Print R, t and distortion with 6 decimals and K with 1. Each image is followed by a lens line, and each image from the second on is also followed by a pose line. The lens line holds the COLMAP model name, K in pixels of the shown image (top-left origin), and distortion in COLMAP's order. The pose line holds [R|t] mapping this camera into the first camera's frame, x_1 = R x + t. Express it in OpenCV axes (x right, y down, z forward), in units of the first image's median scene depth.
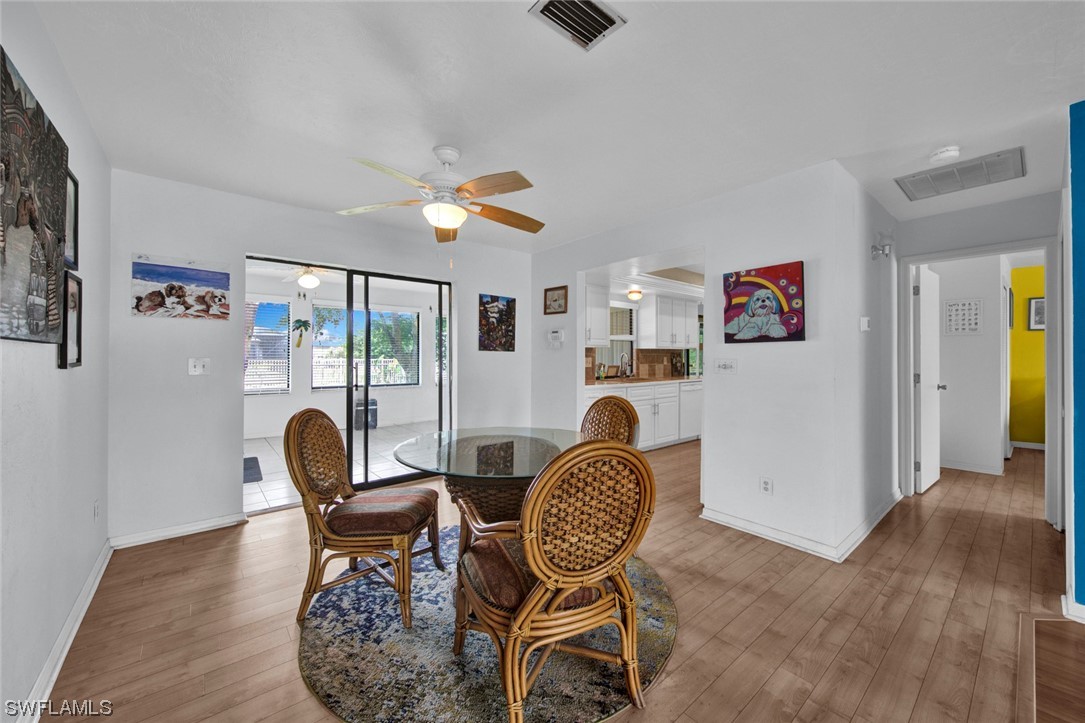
lens RADIAL K [[369.3, 0, 513.5], [0, 369.3, 355.6], [0, 0, 1]] dist [-0.001474, -0.000087]
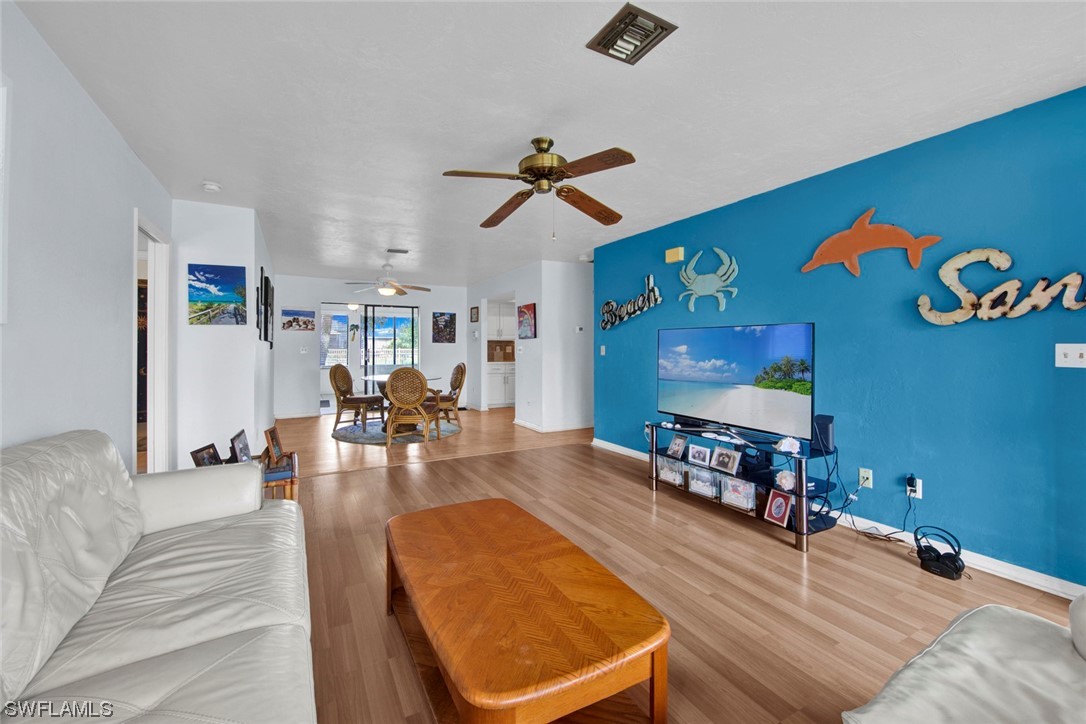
lens RADIAL K [[437.7, 0, 523.0], [0, 437.7, 343.5], [0, 0, 1]] dist [0.002378, 0.000205]
pose [[0.974779, -0.004414, -0.223129, 0.840481], [0.002976, 0.999973, -0.006780, 0.006658], [0.223153, 0.005945, 0.974765, -1.044886]]
